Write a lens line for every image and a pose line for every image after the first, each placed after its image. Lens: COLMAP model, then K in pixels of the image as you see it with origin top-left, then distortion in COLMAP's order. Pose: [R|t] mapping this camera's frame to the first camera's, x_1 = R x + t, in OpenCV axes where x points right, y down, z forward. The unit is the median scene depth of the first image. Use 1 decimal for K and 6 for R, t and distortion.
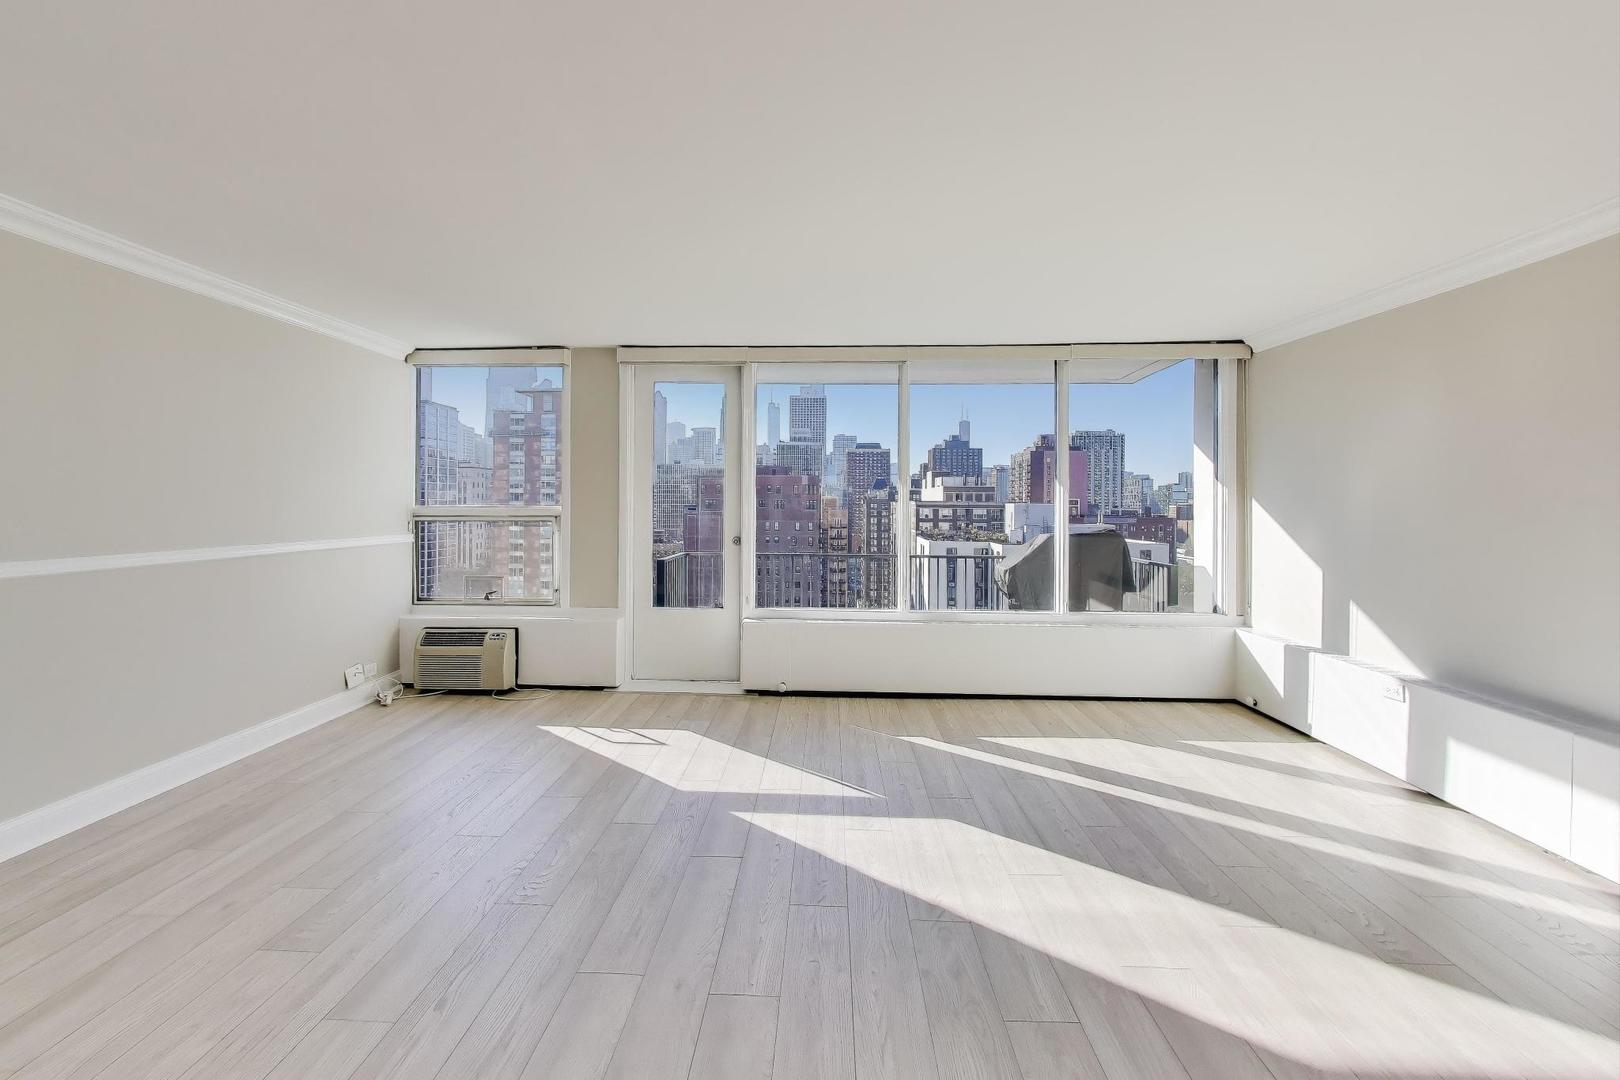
lens RADIAL K [[685.5, 0, 802.8], [0, 685.5, 504.5], [0, 0, 1]] dist [-0.000830, -0.000243]
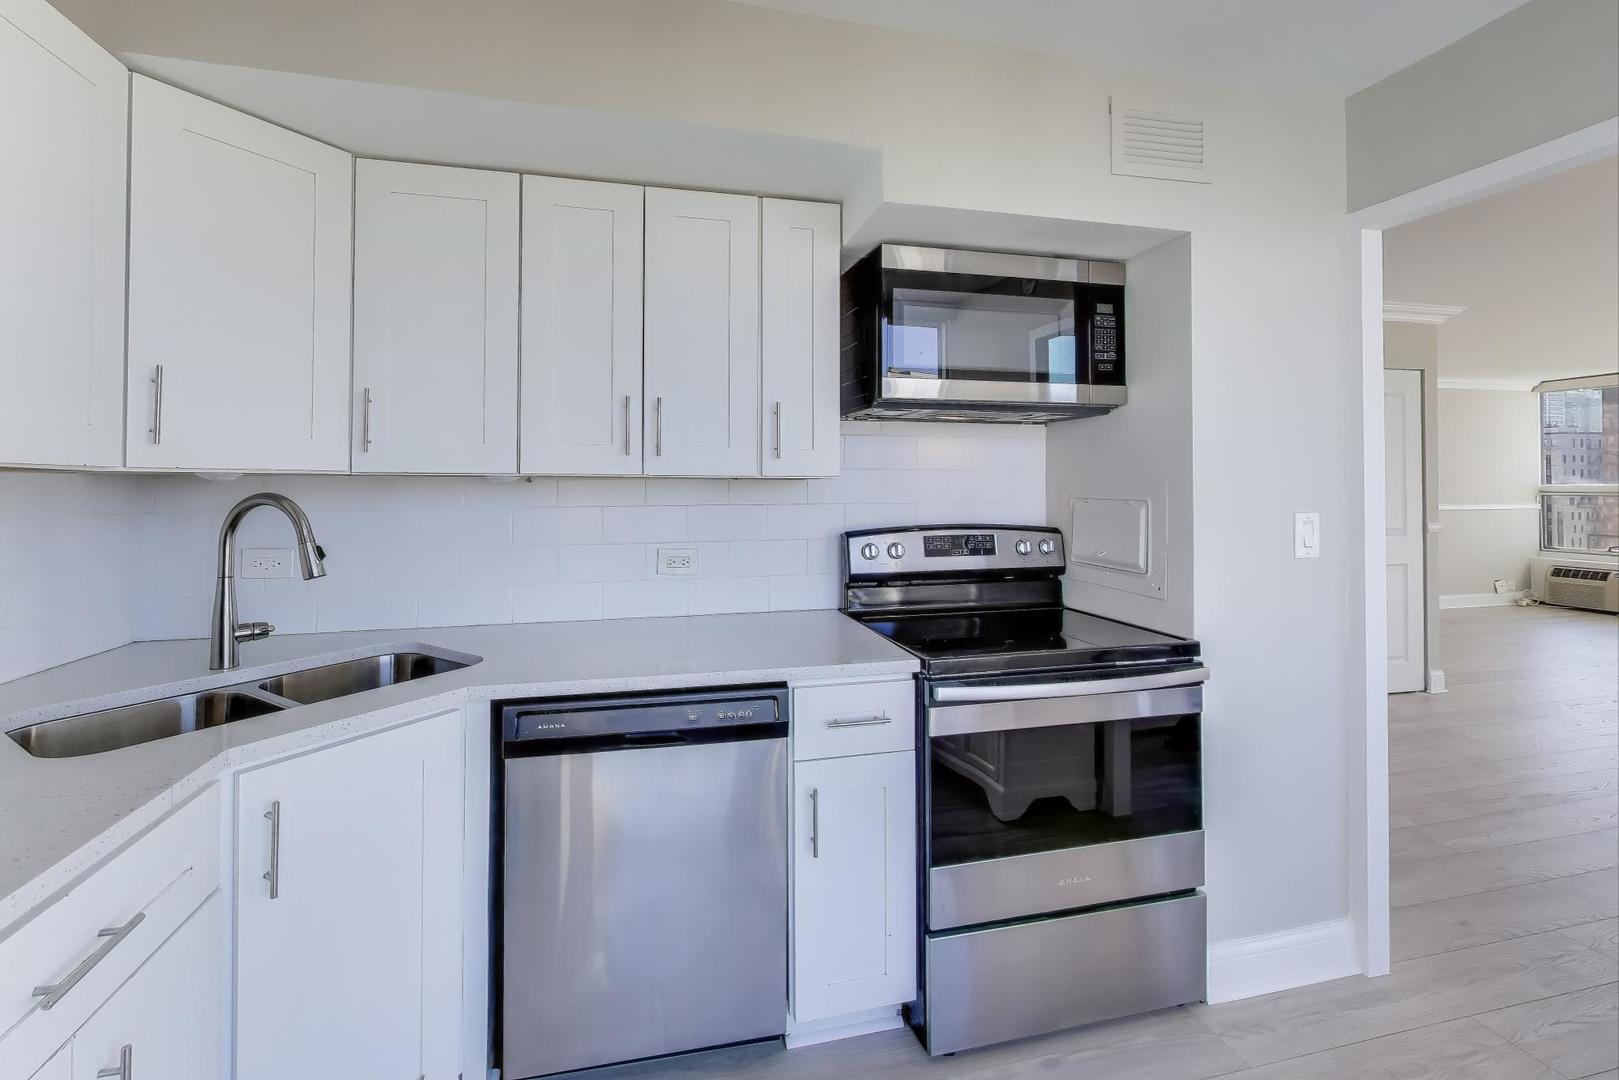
lens RADIAL K [[685.0, 0, 798.7], [0, 685.0, 476.1], [0, 0, 1]] dist [-0.000830, -0.000243]
pose [[0.276730, -0.015481, -0.960823, 0.435525], [0.002169, 0.999878, -0.015486, 0.003388], [0.960945, 0.002201, 0.276730, -1.004154]]
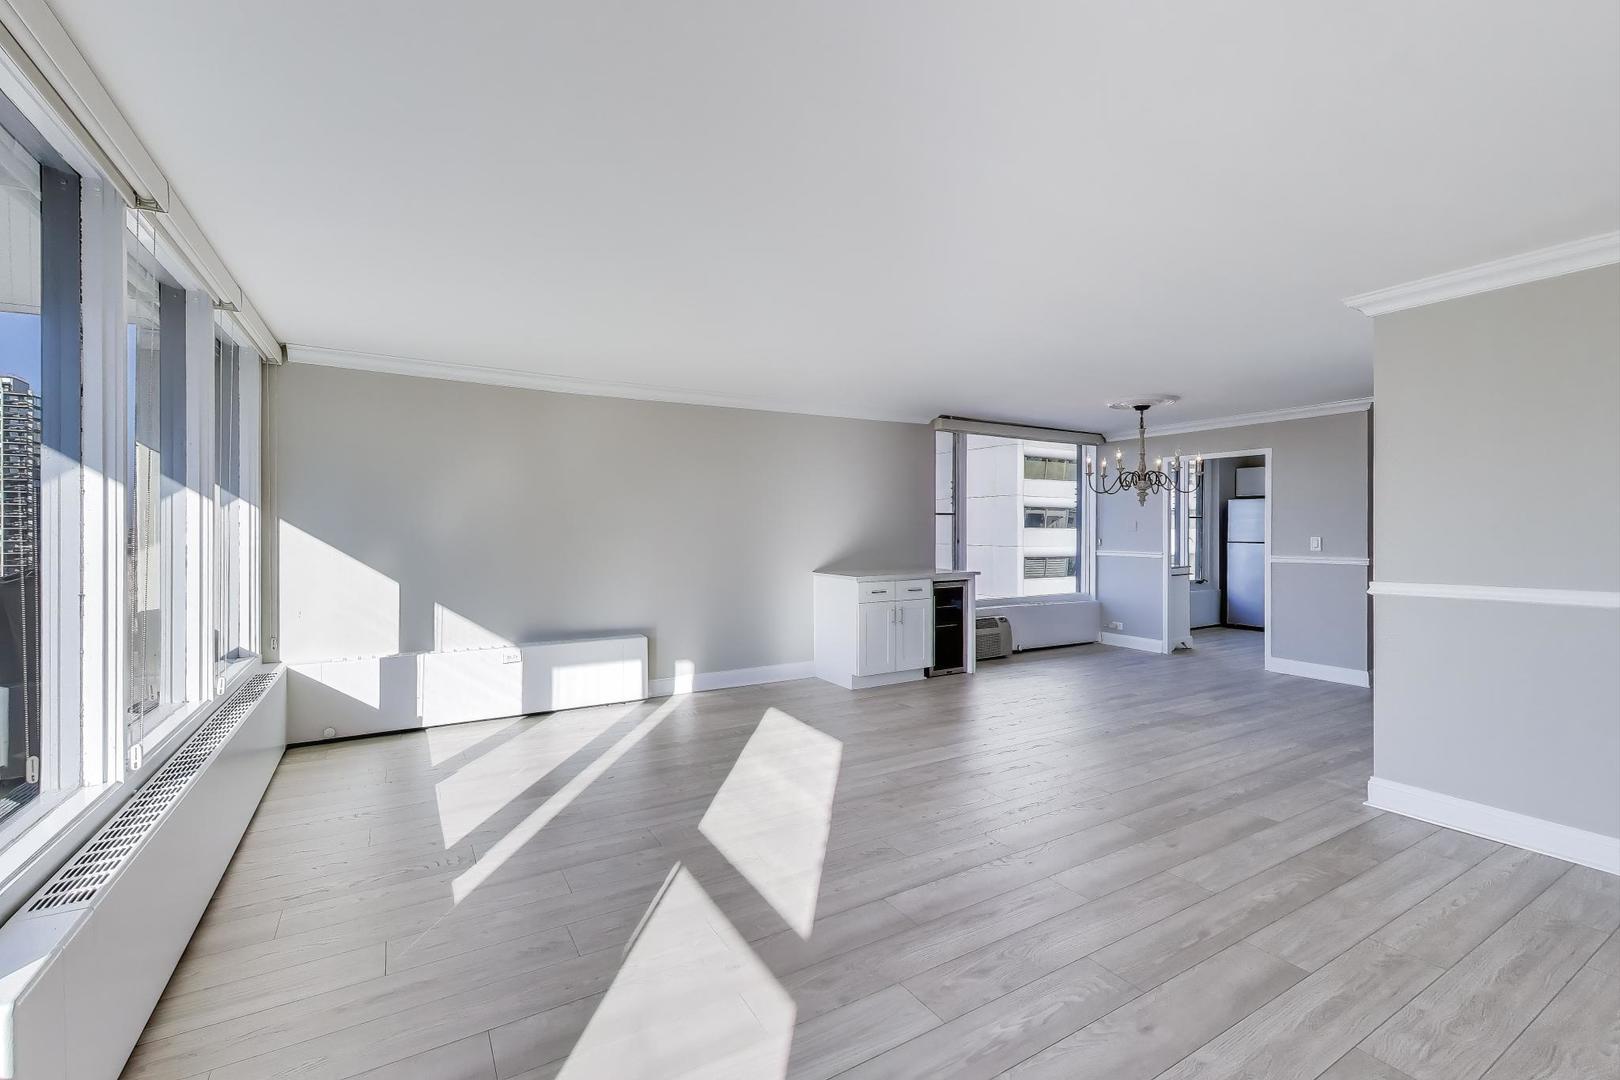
lens RADIAL K [[685.5, 0, 799.3], [0, 685.5, 529.0], [0, 0, 1]] dist [-0.000830, -0.000243]
pose [[-0.554322, -0.006174, 0.832279, -0.483458], [-0.000324, 0.999974, 0.007203, -0.001120], [-0.832302, 0.003723, -0.554309, 0.964462]]
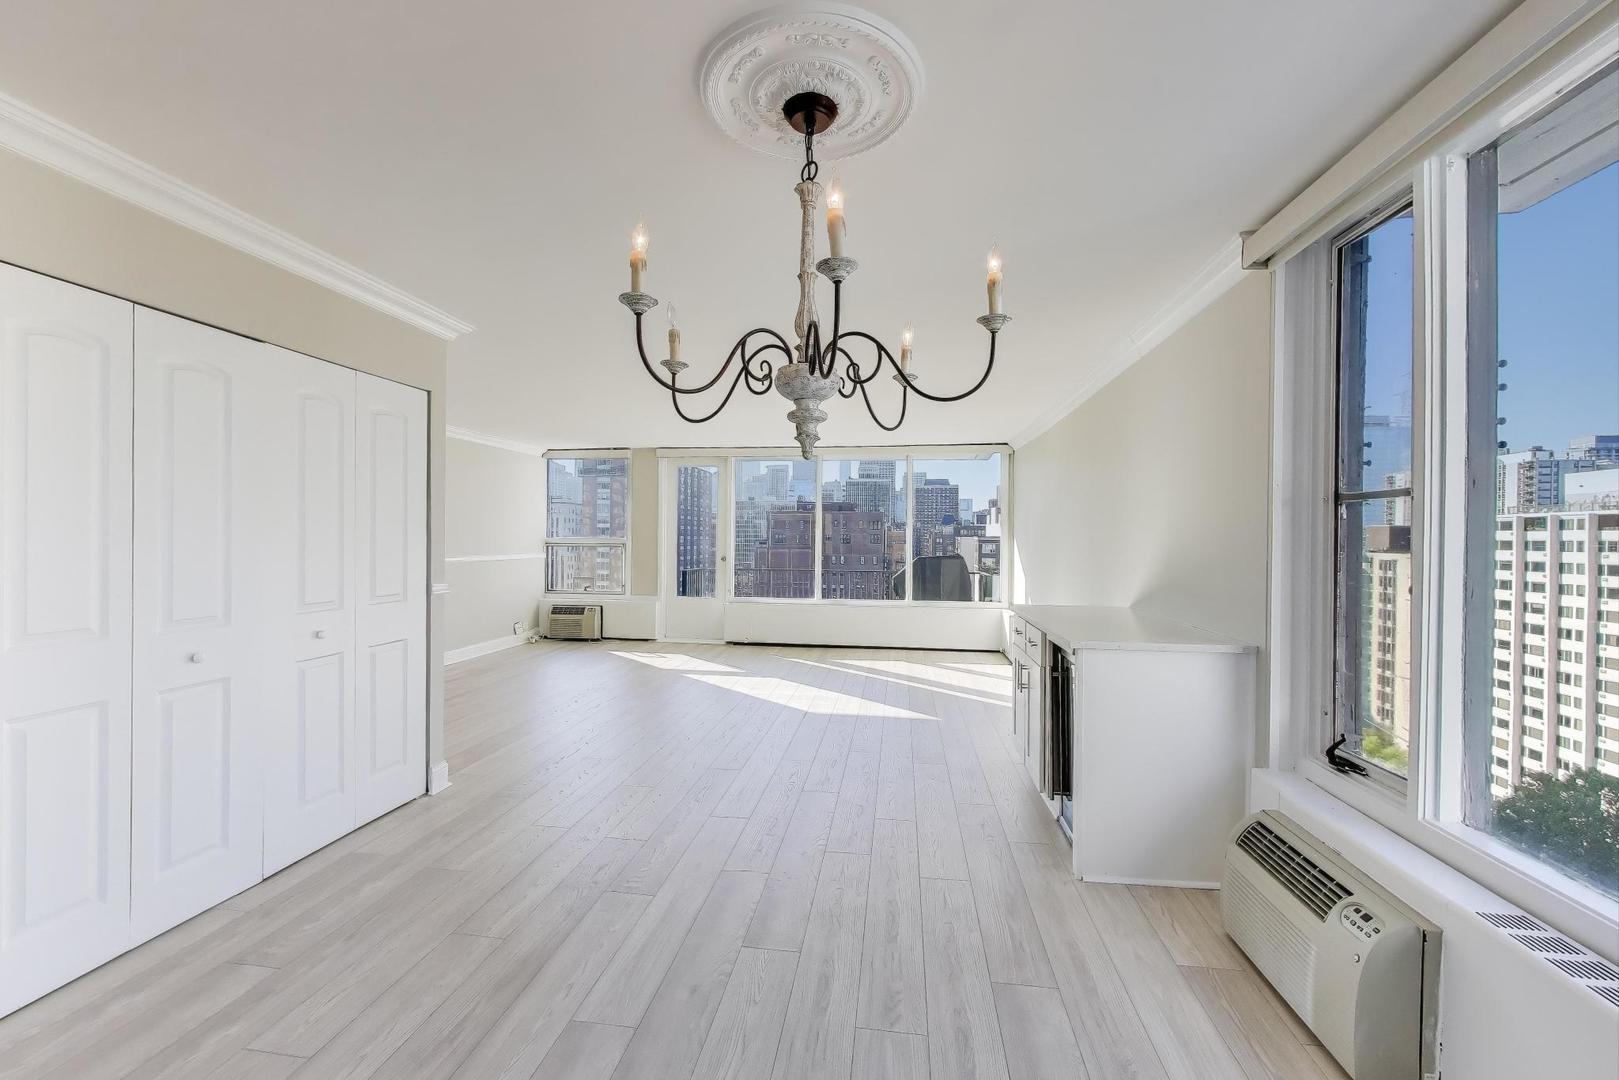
lens RADIAL K [[685.0, 0, 807.3], [0, 685.0, 543.1], [0, 0, 1]] dist [-0.000830, -0.000243]
pose [[0.994250, 0.005151, -0.106962, 0.301712], [-0.004589, 0.999974, 0.005500, 0.003946], [0.106987, -0.004977, 0.994248, -0.707527]]
